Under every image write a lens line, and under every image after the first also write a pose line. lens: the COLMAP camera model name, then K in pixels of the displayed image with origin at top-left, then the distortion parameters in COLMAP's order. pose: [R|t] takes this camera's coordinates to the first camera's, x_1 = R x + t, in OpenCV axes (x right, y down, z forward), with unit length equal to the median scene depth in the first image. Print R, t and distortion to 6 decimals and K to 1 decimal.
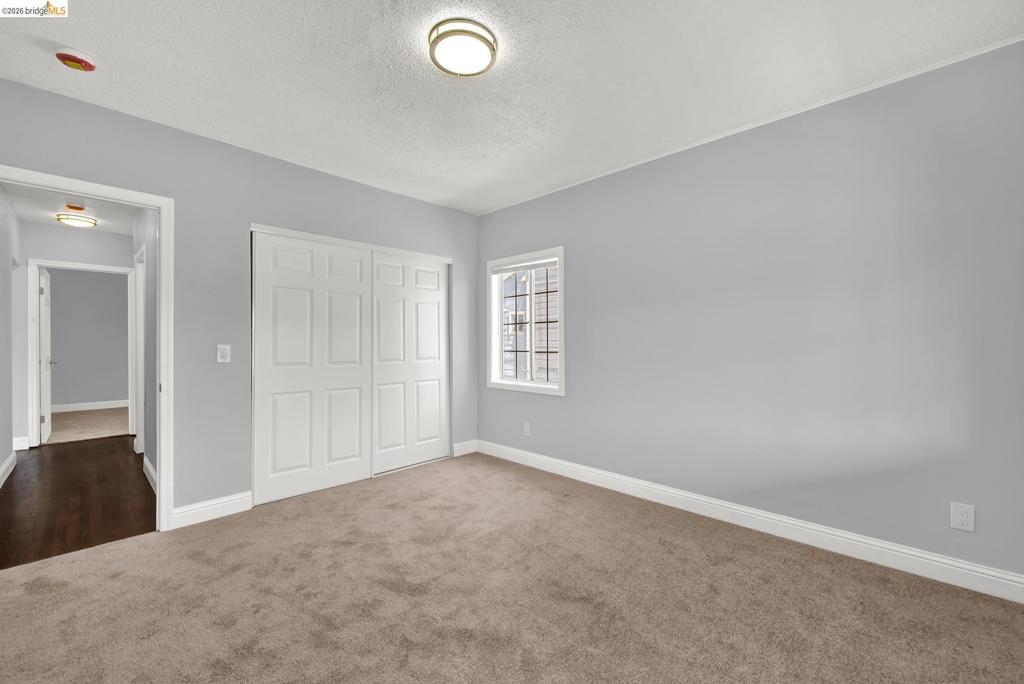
lens RADIAL K [[413.0, 0, 516.9], [0, 413.0, 341.9], [0, 0, 1]] dist [0.003581, -0.000478]
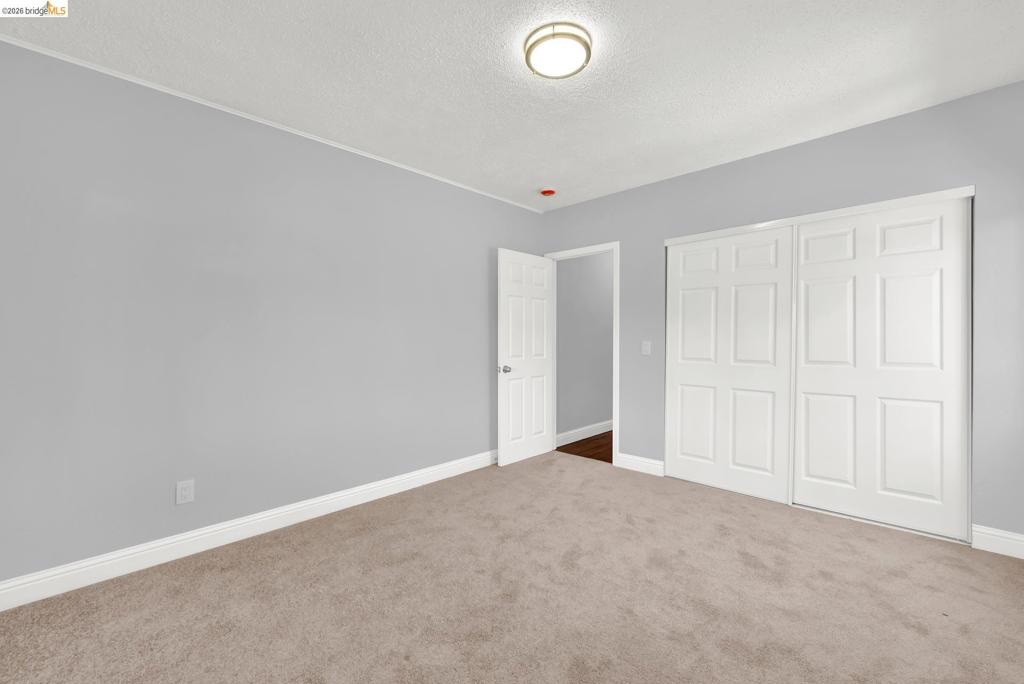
lens RADIAL K [[413.0, 0, 511.9], [0, 413.0, 341.1], [0, 0, 1]] dist [0.003581, -0.000478]
pose [[0.005705, 0.009564, -0.999938, 0.557062], [0.008342, 0.999919, 0.009611, -0.008735], [0.999949, -0.008397, 0.005625, 0.546981]]
